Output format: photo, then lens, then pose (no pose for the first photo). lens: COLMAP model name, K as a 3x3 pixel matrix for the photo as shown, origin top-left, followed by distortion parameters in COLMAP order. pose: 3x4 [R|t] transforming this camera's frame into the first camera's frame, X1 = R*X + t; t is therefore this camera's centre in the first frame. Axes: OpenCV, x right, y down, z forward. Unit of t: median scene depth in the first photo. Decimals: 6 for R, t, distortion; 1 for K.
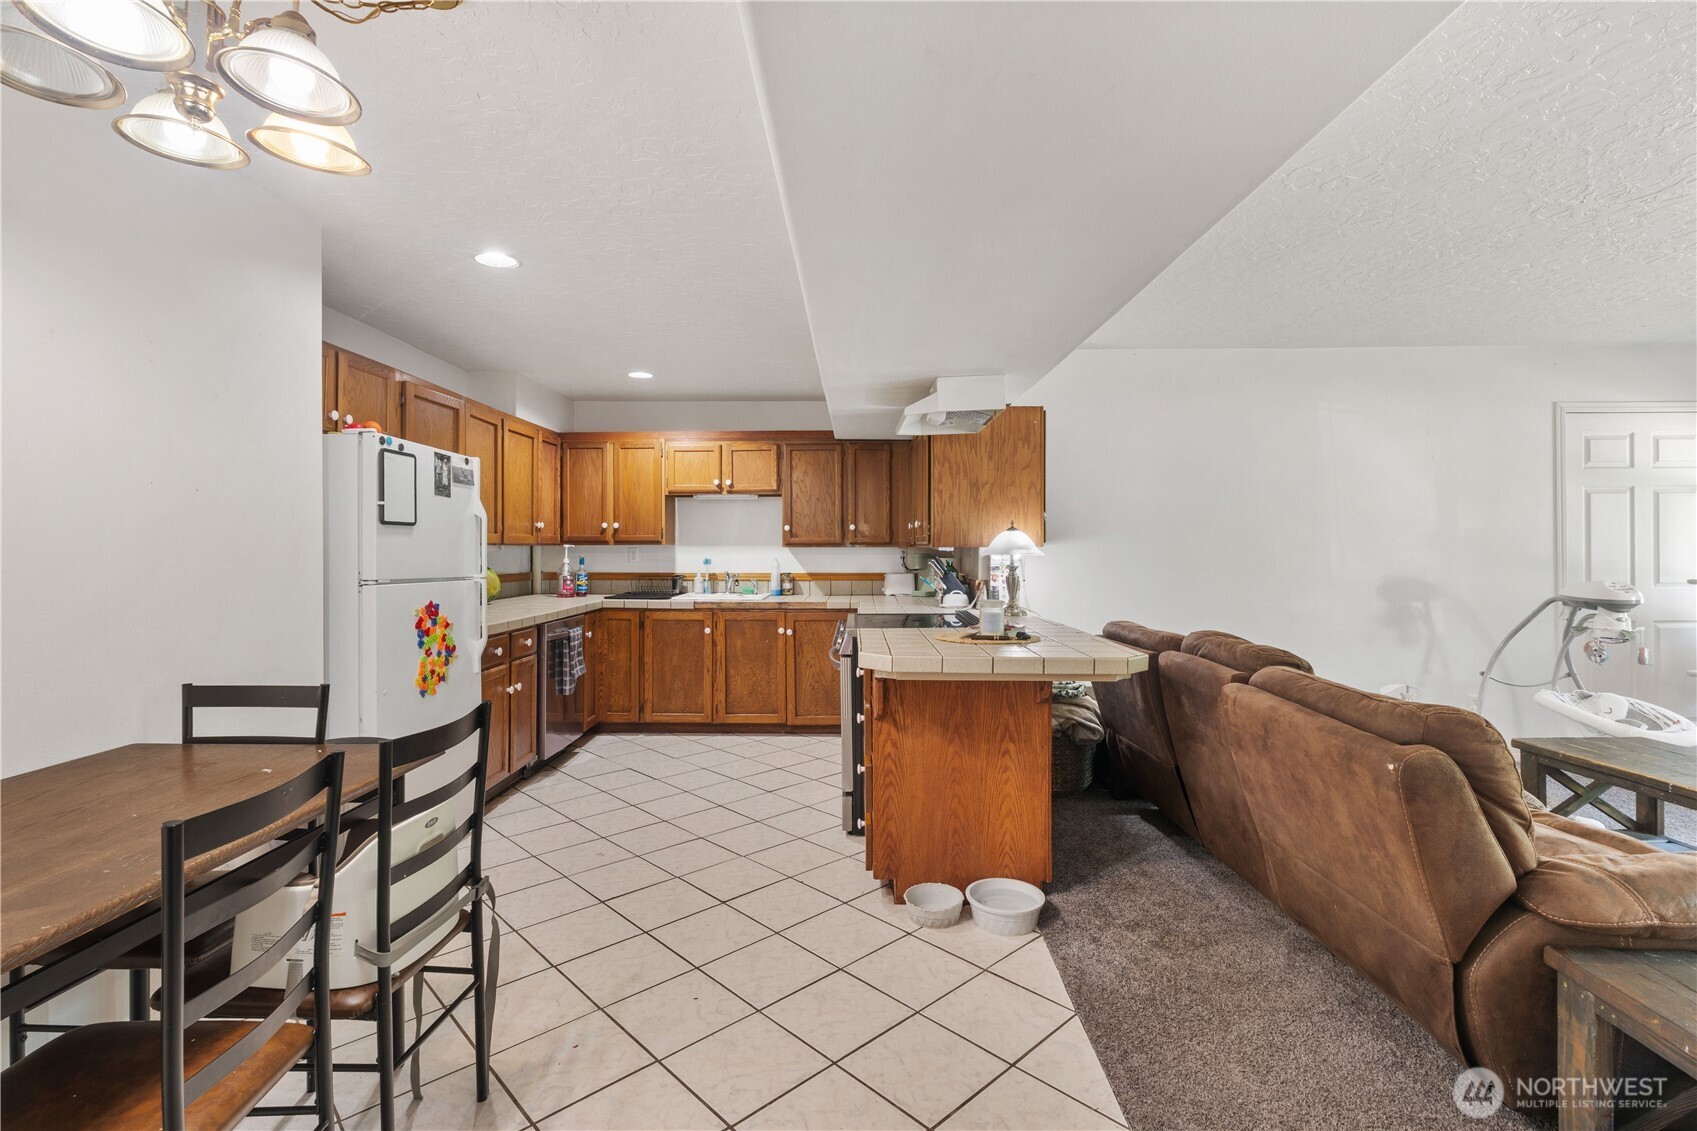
lens RADIAL K [[788.3, 0, 847.2], [0, 788.3, 557.9], [0, 0, 1]] dist [-0.004763, 0.000409]
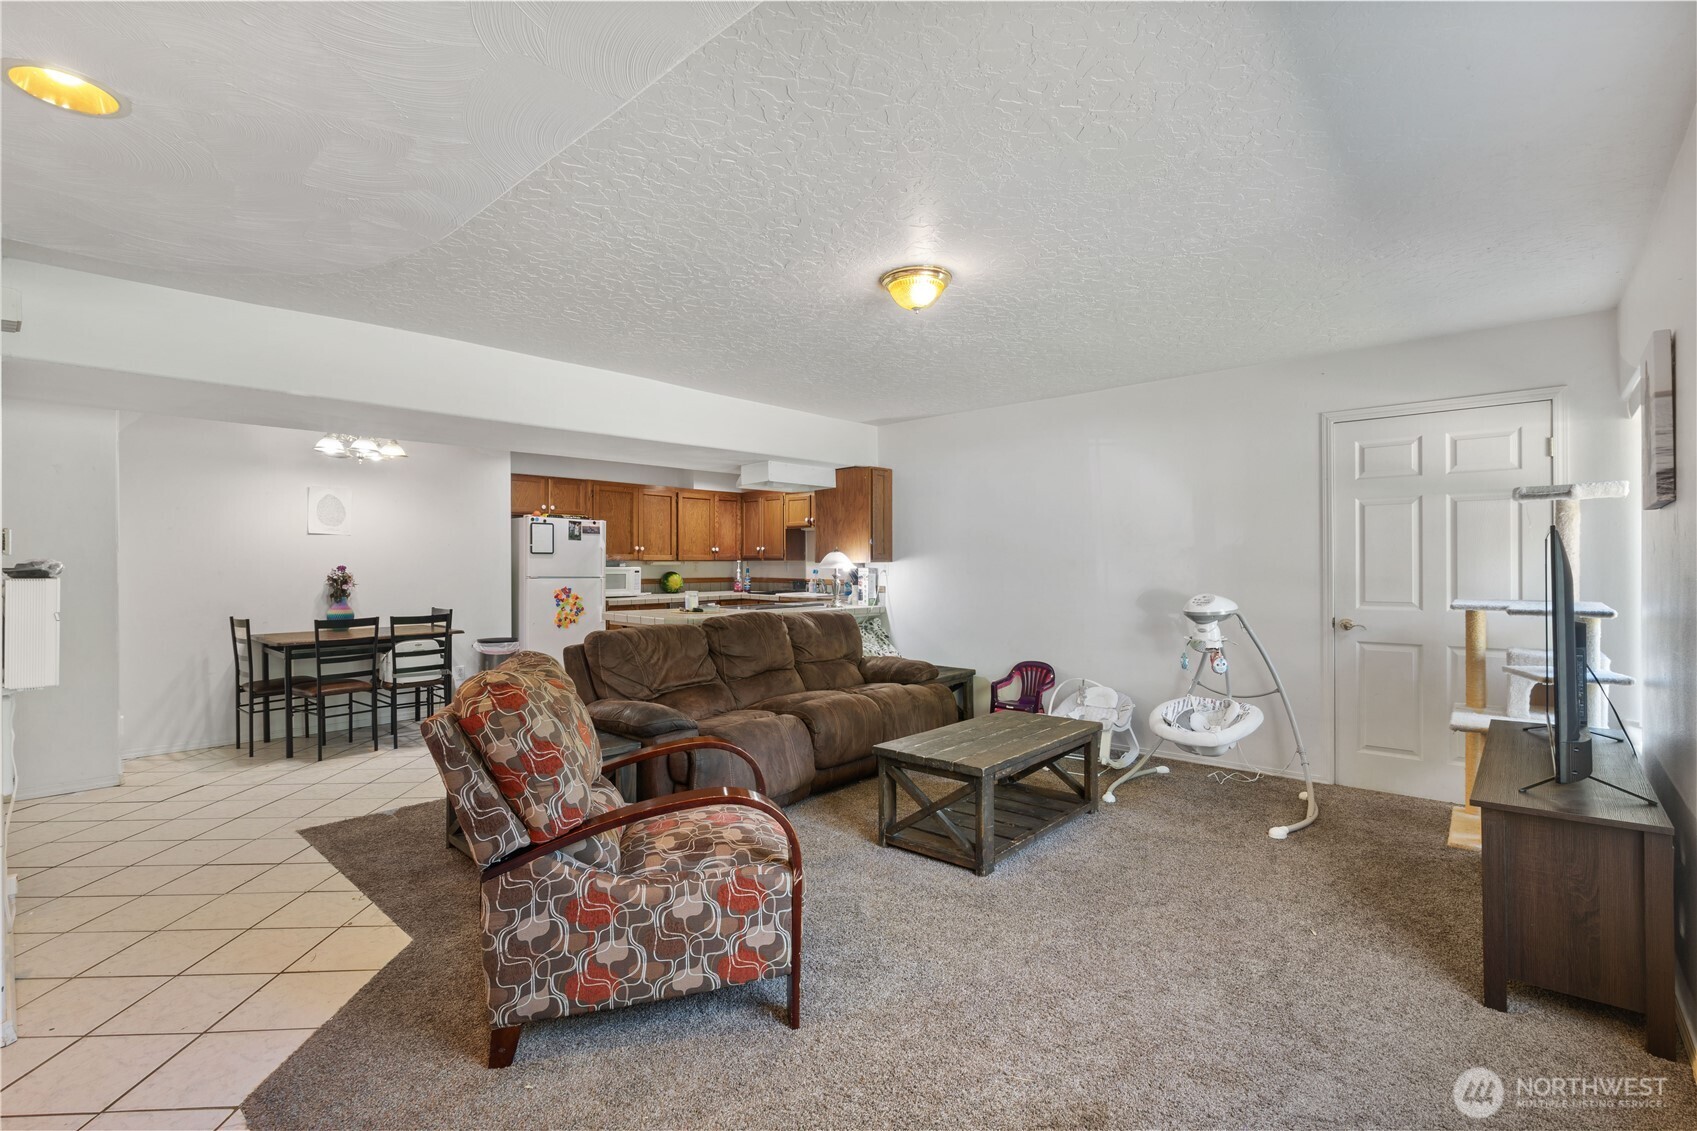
lens RADIAL K [[788.3, 0, 856.0], [0, 788.3, 568.9], [0, 0, 1]] dist [-0.004763, 0.000409]
pose [[0.750932, 0.005997, -0.660352, 1.530062], [-0.007207, 0.999974, 0.000886, -0.004413], [0.660340, 0.004094, 0.750956, -0.147137]]
